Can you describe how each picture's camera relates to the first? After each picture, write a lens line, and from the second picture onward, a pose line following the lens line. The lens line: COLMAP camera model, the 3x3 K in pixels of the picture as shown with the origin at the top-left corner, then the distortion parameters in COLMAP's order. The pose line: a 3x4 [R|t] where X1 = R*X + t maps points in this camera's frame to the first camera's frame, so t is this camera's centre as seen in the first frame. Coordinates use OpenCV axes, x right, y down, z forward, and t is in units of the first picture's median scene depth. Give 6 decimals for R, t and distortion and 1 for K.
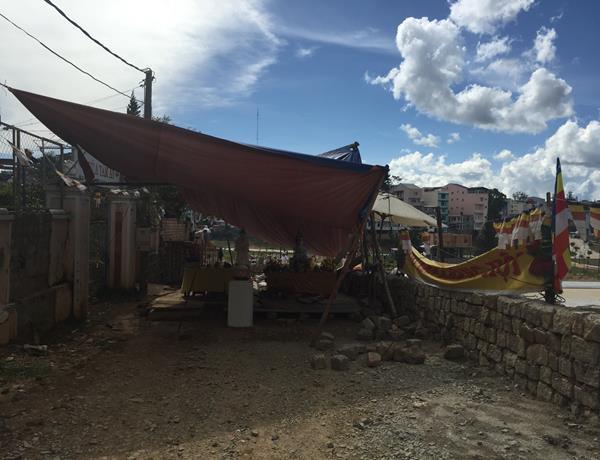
lens RADIAL K [[520.8, 0, 303.2], [0, 520.8, 232.1], [0, 0, 1]] dist [0.069921, -0.057782]
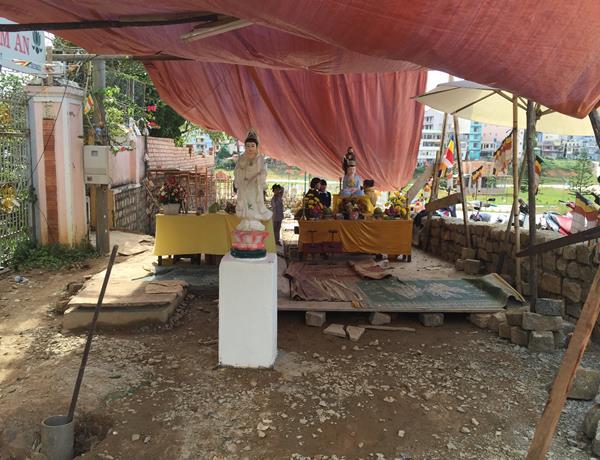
lens RADIAL K [[520.8, 0, 299.1], [0, 520.8, 233.2], [0, 0, 1]] dist [0.069921, -0.057782]
pose [[0.998834, 0.003769, -0.048135, -0.039456], [0.002807, 0.990729, 0.135827, 0.010538], [0.048200, -0.135804, 0.989563, 0.393152]]
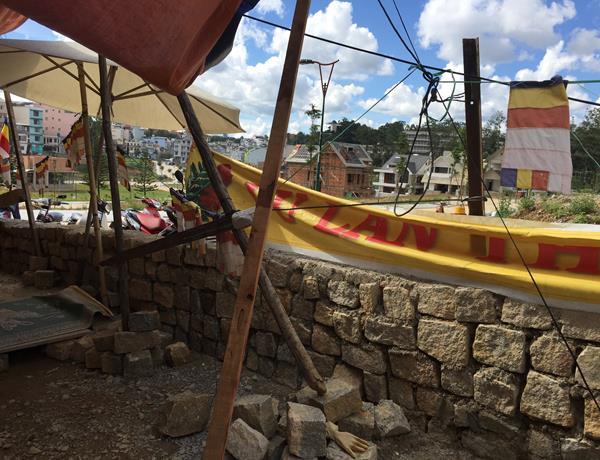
lens RADIAL K [[520.8, 0, 303.6], [0, 520.8, 224.8], [0, 0, 1]] dist [0.069921, -0.057782]
pose [[0.741918, -0.057702, 0.668003, -0.022066], [-0.027569, 0.992822, 0.116379, 0.014826], [-0.669924, -0.104760, 0.735002, 0.455714]]
